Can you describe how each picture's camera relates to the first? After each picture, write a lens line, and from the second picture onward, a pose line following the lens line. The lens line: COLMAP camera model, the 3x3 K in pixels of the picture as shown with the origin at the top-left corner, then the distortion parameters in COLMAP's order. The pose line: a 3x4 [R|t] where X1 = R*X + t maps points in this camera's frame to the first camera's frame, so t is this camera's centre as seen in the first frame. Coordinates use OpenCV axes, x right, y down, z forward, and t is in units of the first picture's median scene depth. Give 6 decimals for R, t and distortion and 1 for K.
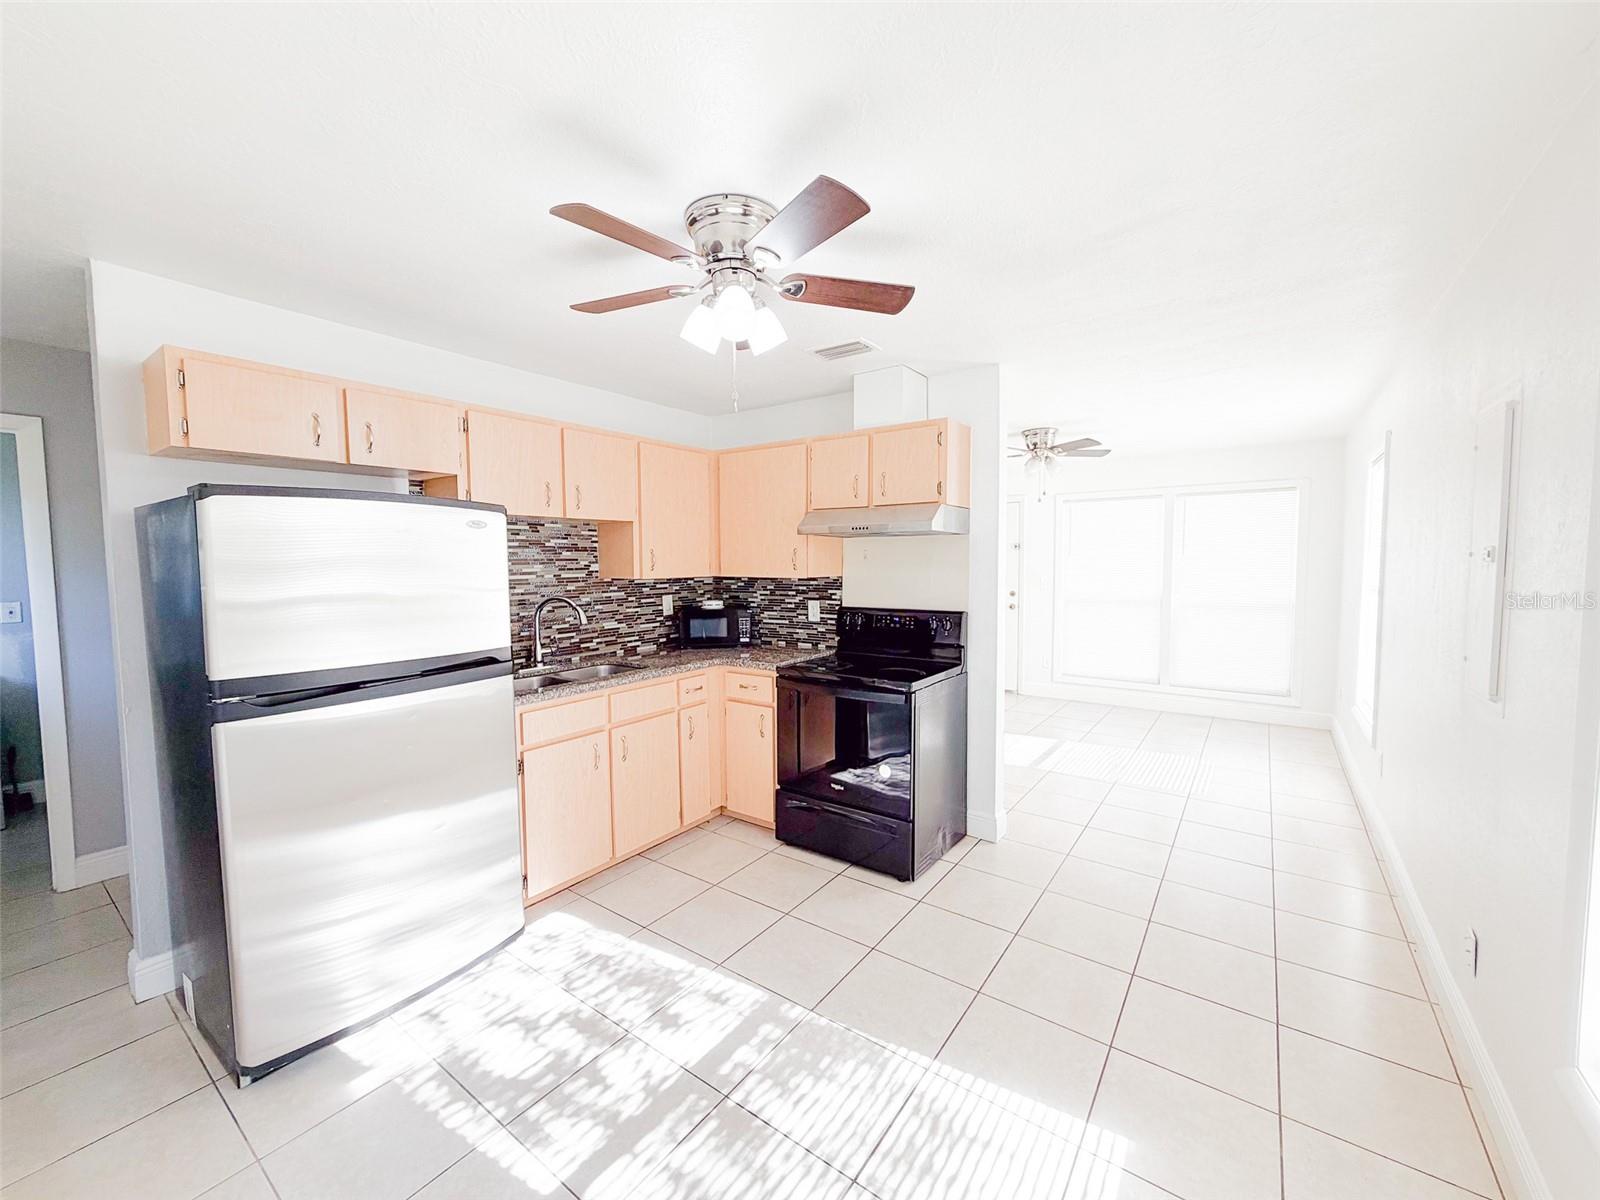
lens RADIAL K [[637.9, 0, 796.4], [0, 637.9, 600.3], [0, 0, 1]] dist [-0.001642, 0.000454]
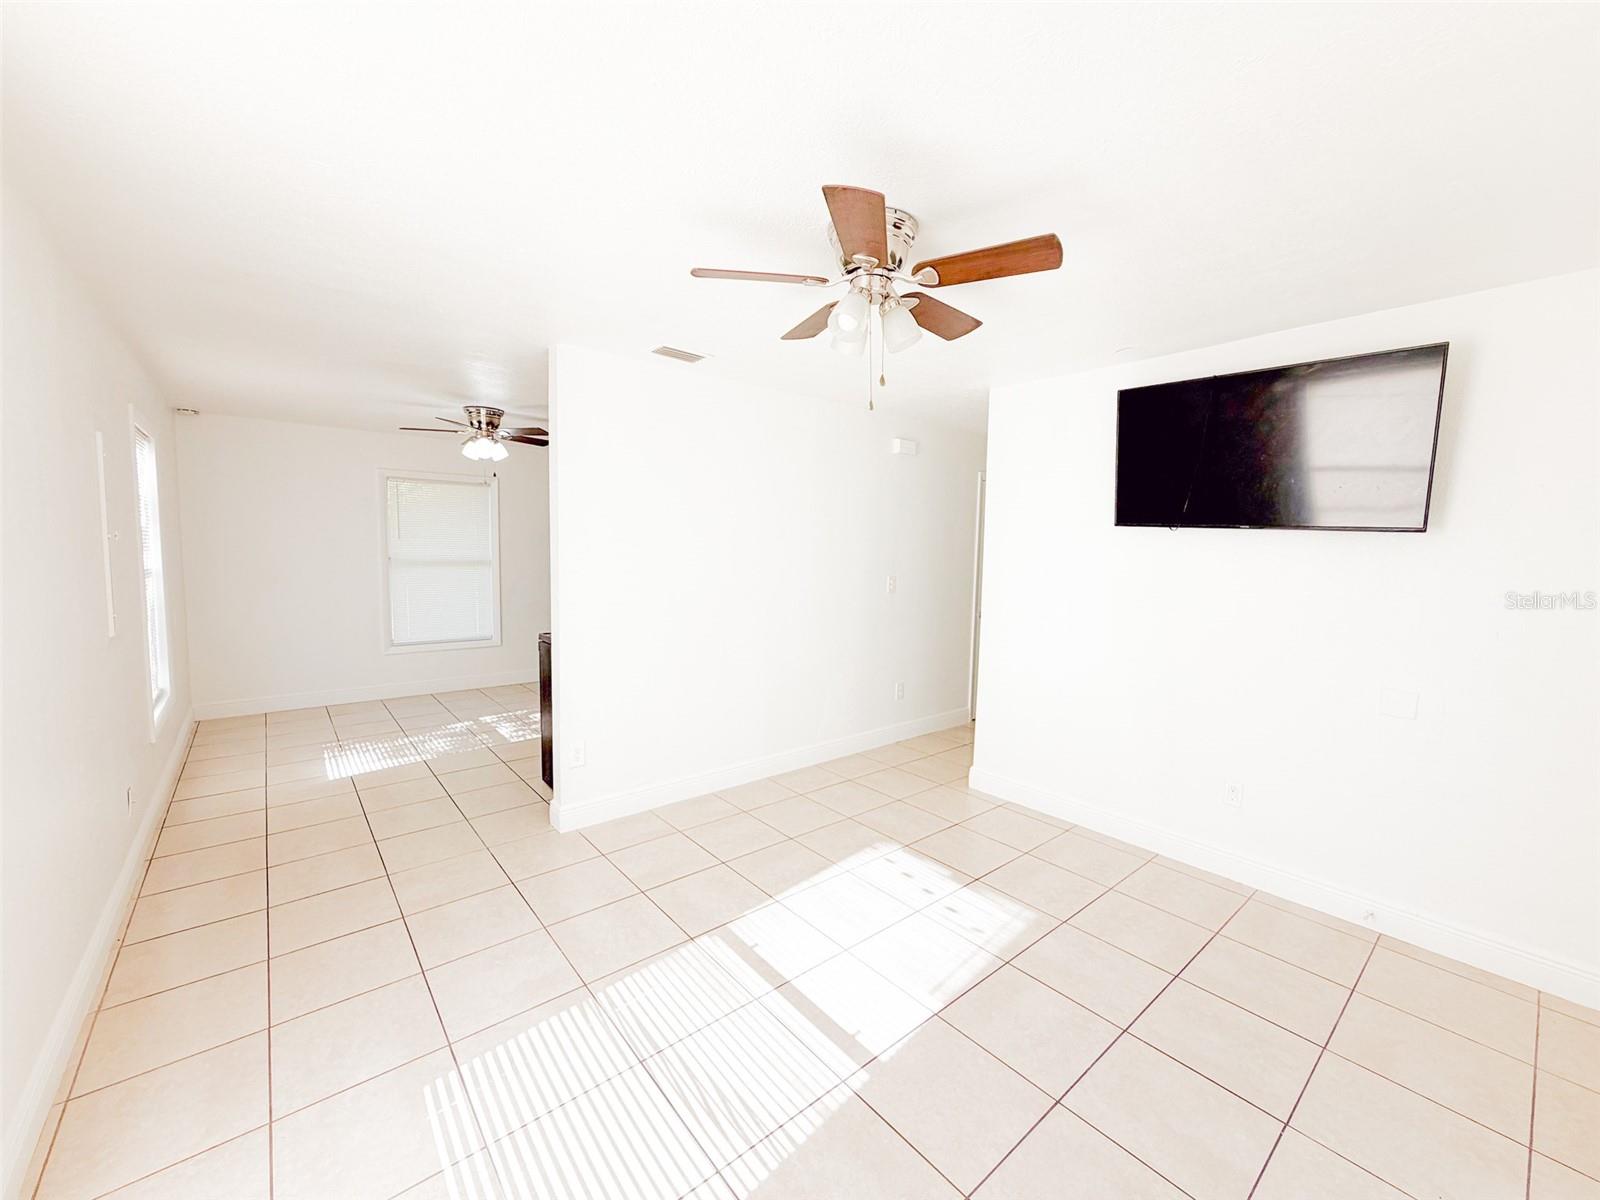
lens RADIAL K [[637.9, 0, 795.5], [0, 637.9, 599.6], [0, 0, 1]] dist [-0.001642, 0.000454]
pose [[-0.245423, 0.083987, -0.965771, 1.186002], [-0.078934, 0.991201, 0.106257, -0.114393], [0.966197, 0.102310, -0.236634, 1.604884]]
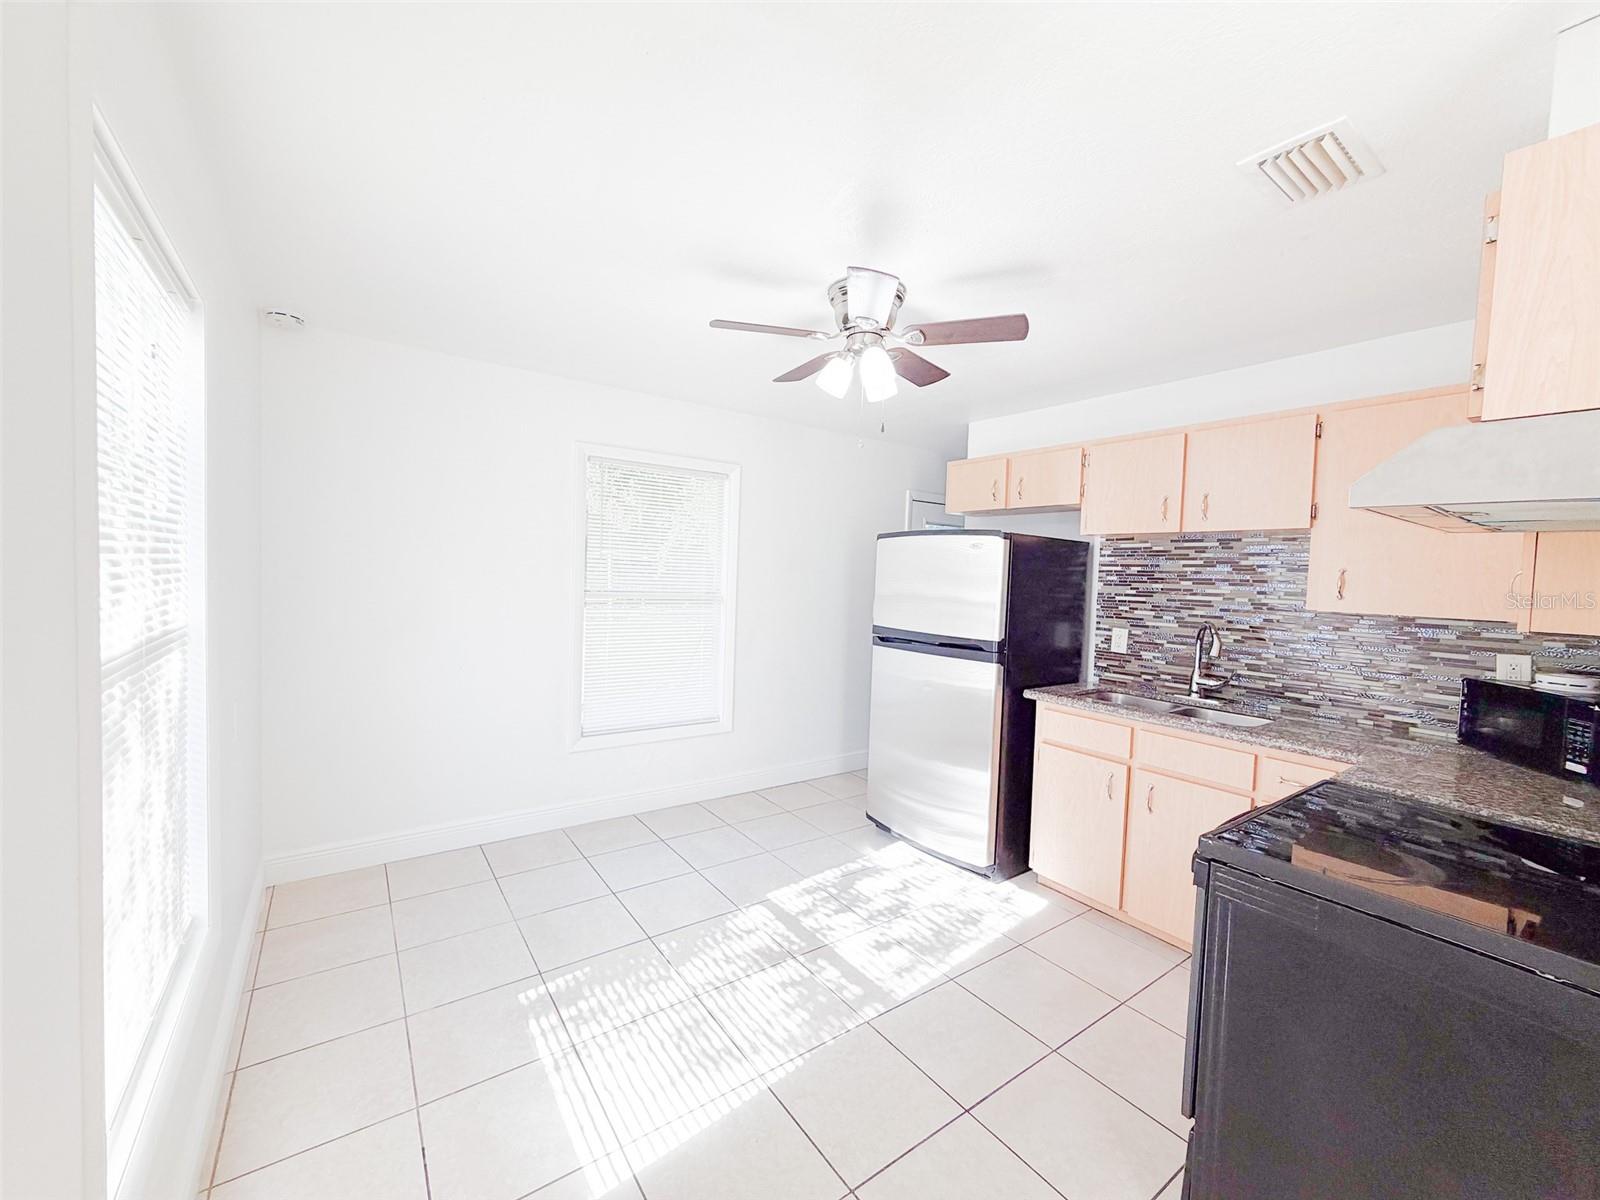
lens RADIAL K [[637.9, 0, 794.7], [0, 637.9, 602.0], [0, 0, 1]] dist [-0.001642, 0.000454]
pose [[-0.319163, 0.040021, -0.946854, 0.623997], [-0.094775, 0.992751, 0.073908, -0.042603], [0.942949, 0.113326, -0.313057, 0.724392]]
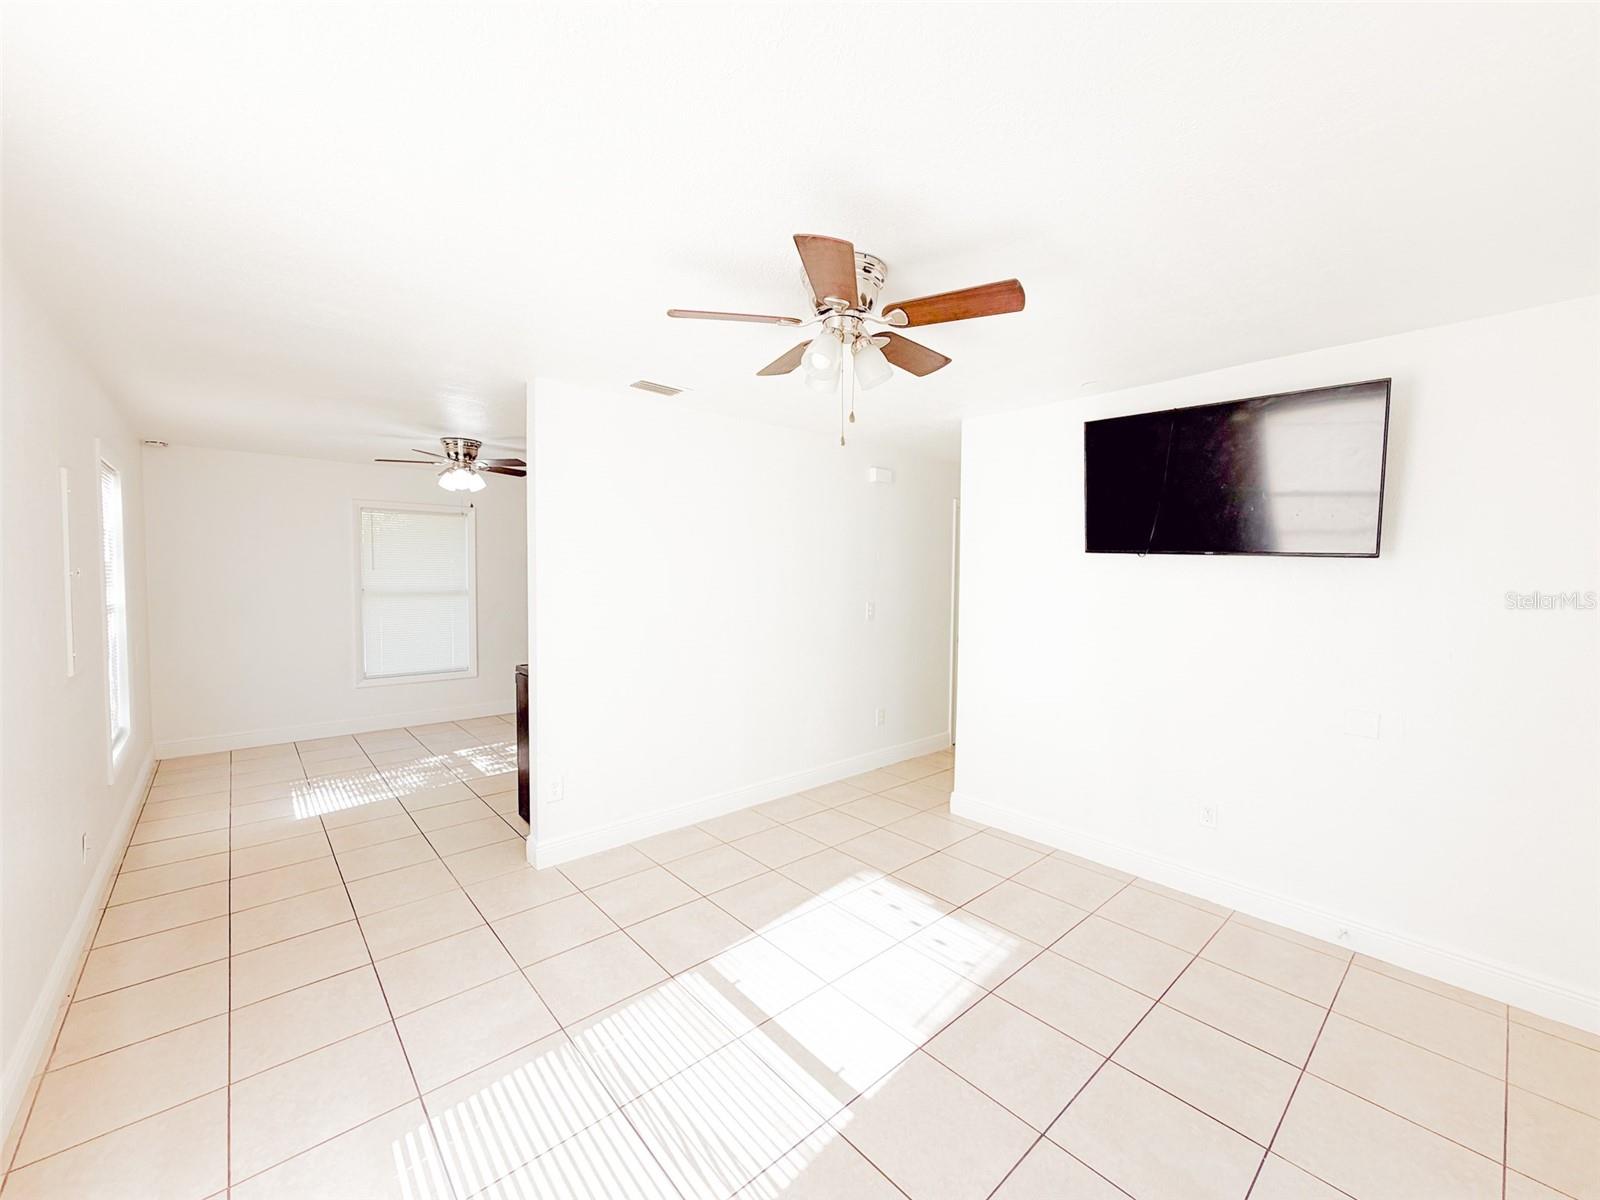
lens RADIAL K [[637.9, 0, 795.3], [0, 637.9, 599.7], [0, 0, 1]] dist [-0.001642, 0.000454]
pose [[-0.215750, 0.049490, -0.975194, 1.190991], [-0.069675, 0.995389, 0.065929, -0.121473], [0.973960, 0.082170, -0.211307, 1.608706]]
